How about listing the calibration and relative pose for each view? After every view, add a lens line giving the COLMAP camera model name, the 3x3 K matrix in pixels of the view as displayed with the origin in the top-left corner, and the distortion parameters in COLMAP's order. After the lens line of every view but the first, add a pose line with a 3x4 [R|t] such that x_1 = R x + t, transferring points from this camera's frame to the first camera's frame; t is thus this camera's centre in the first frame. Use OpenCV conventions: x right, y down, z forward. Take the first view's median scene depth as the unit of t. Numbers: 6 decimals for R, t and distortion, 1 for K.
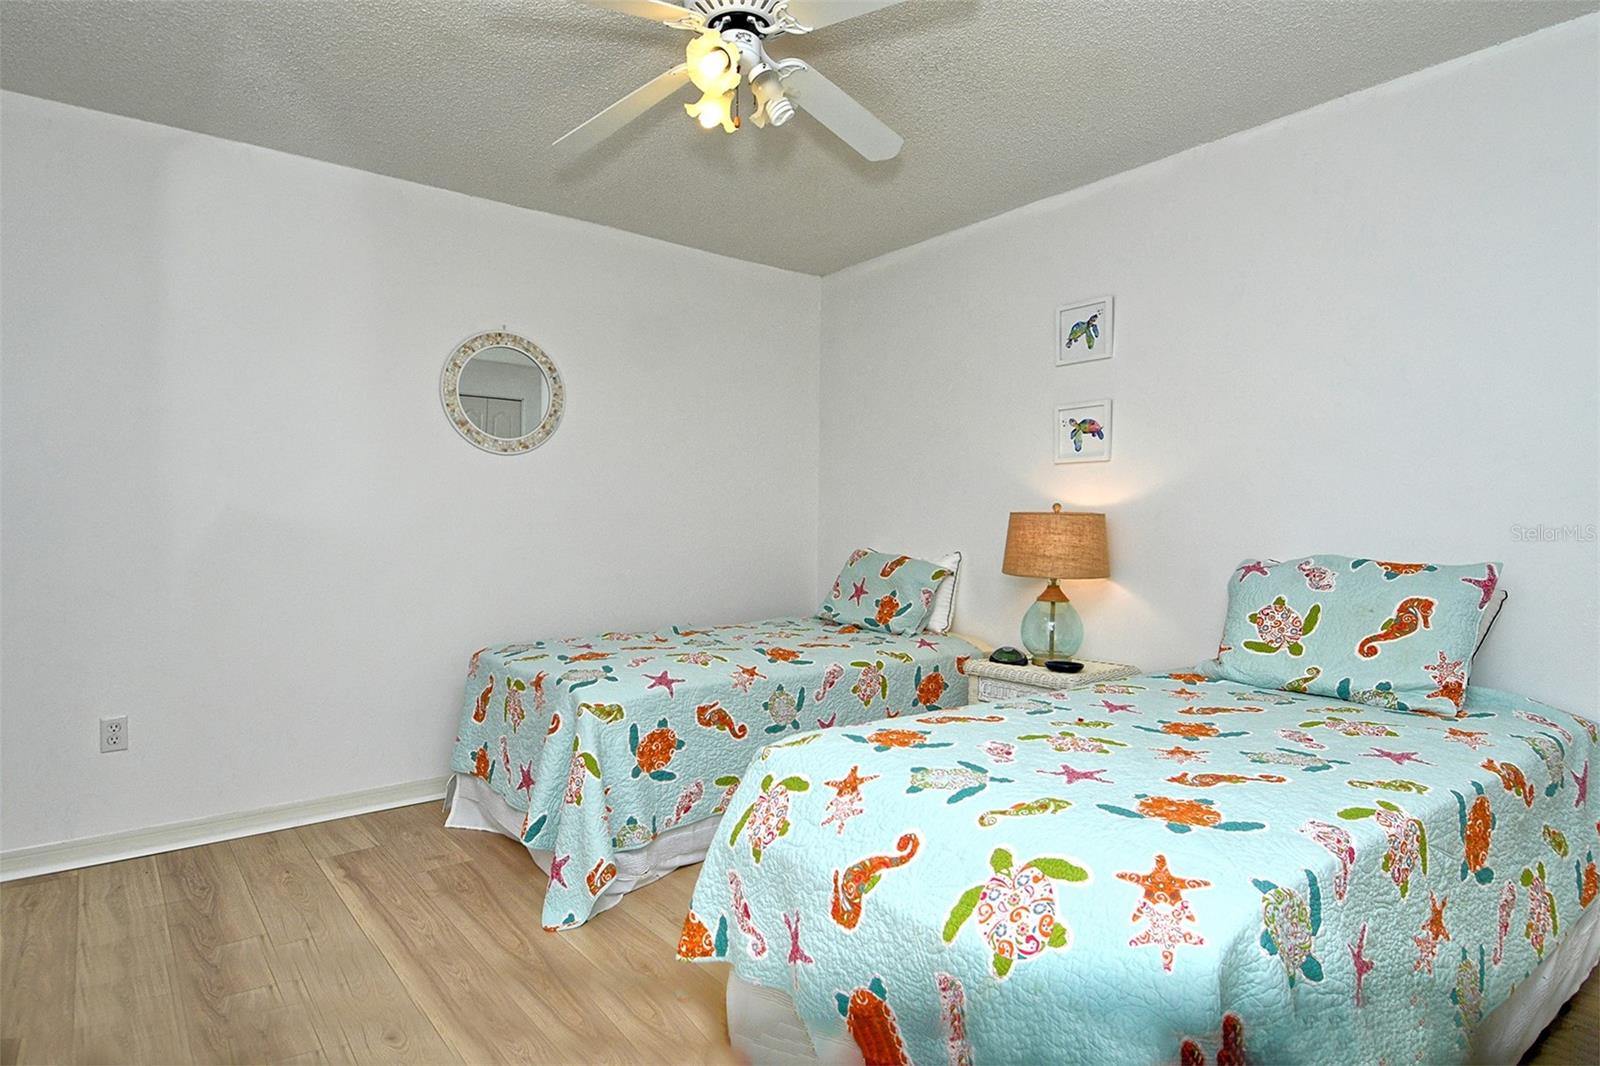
lens RADIAL K [[866.7, 0, 800.0], [0, 866.7, 533.0], [0, 0, 1]] dist [0.003097, 0.000414]
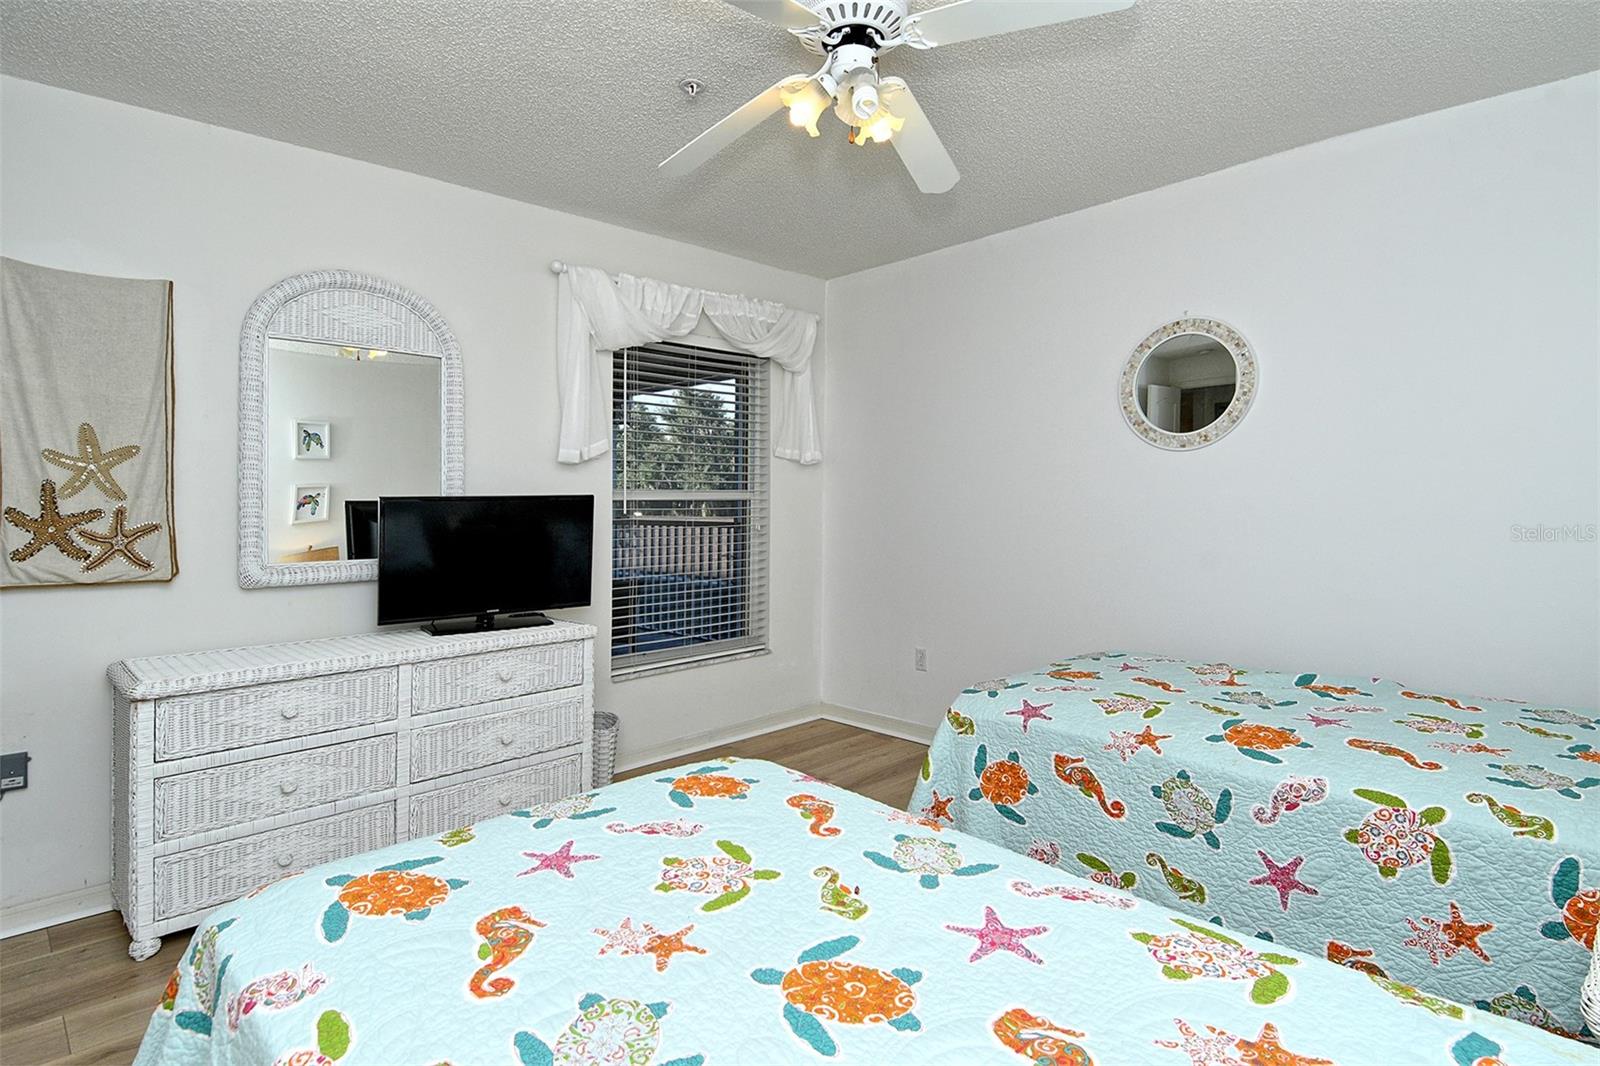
lens RADIAL K [[850.4, 0, 798.5], [0, 850.4, 515.8], [0, 0, 1]] dist [-0.002175, -0.001994]
pose [[0.095679, 0.021171, -0.995187, 0.701396], [-0.007339, 0.999762, 0.020562, -0.049827], [0.995385, 0.005337, 0.095811, 0.688886]]
